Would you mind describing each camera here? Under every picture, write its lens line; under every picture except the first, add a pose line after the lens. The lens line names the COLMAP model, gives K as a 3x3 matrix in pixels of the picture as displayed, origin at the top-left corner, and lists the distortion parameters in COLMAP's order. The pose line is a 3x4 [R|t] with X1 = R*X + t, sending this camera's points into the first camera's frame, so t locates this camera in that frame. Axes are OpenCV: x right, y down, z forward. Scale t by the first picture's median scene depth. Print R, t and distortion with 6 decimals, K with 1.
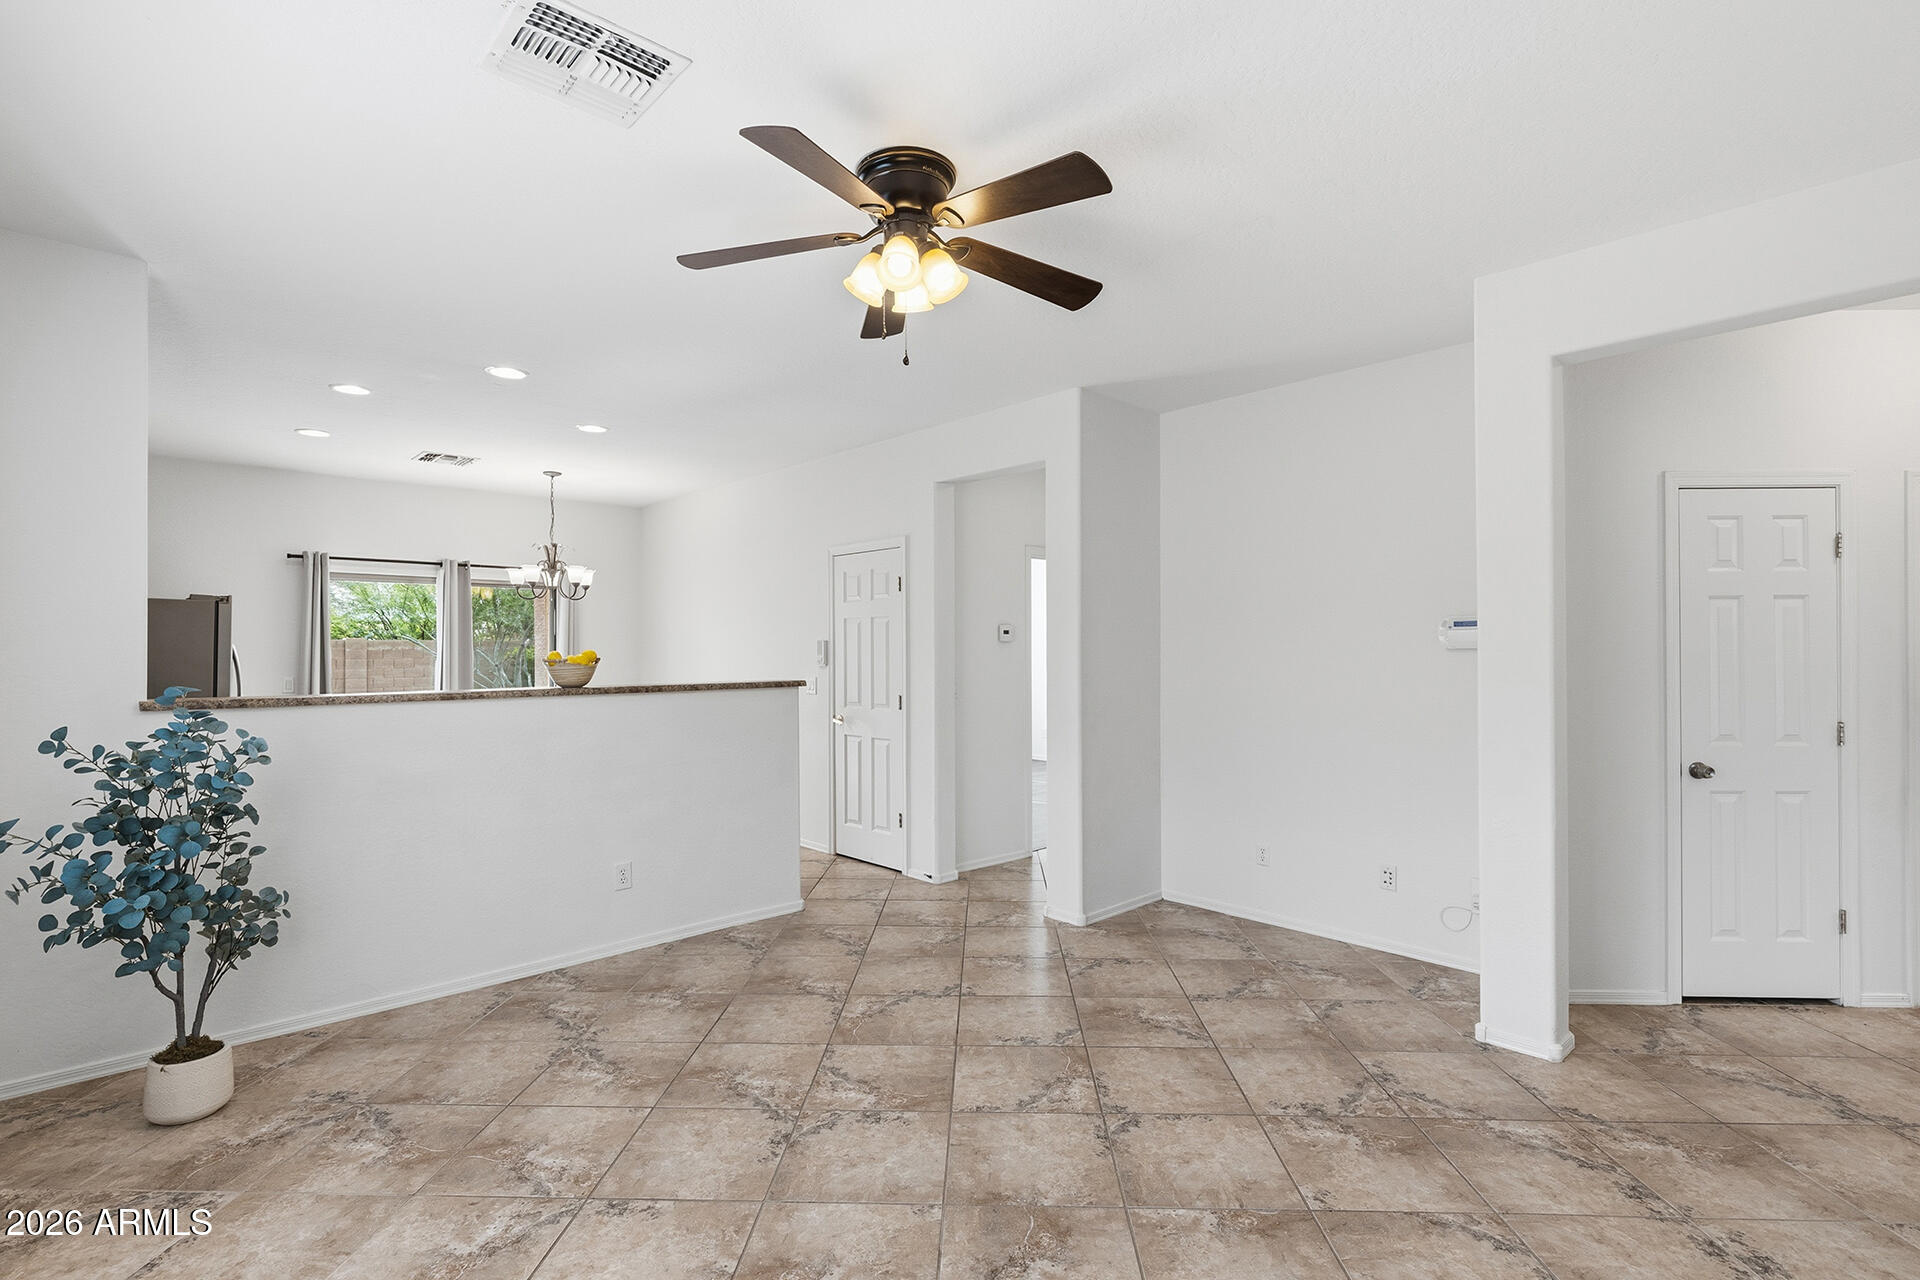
lens RADIAL K [[881.7, 0, 961.7], [0, 881.7, 639.6], [0, 0, 1]] dist [-0.000164, 0.000185]
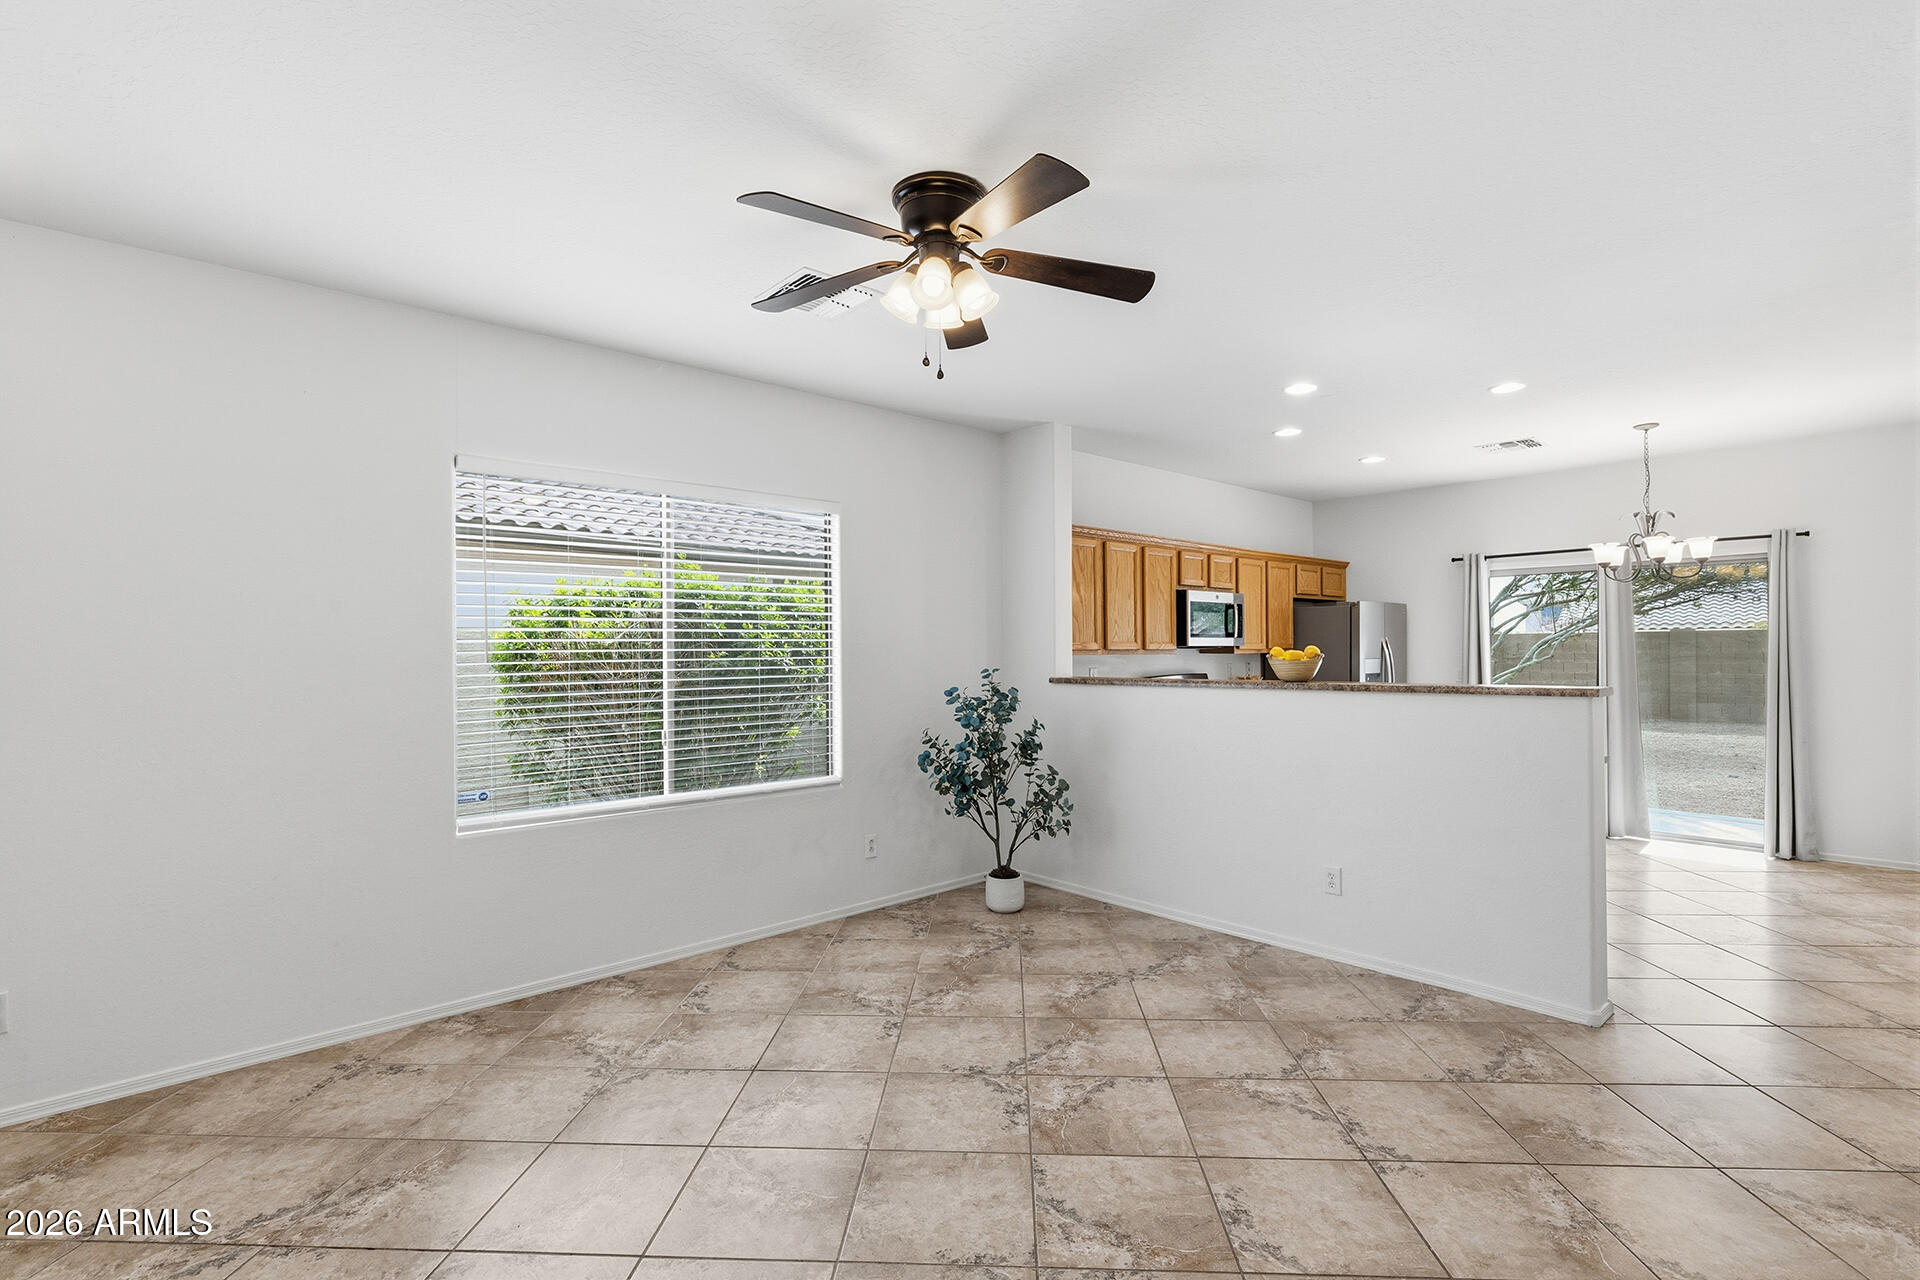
lens RADIAL K [[881.7, 0, 965.7], [0, 881.7, 649.1], [0, 0, 1]] dist [-0.000164, 0.000185]
pose [[-0.006466, 0.002936, -0.999975, 0.766081], [0.021462, 0.999766, 0.002796, 0.004826], [0.999749, -0.021444, -0.006528, 0.802990]]
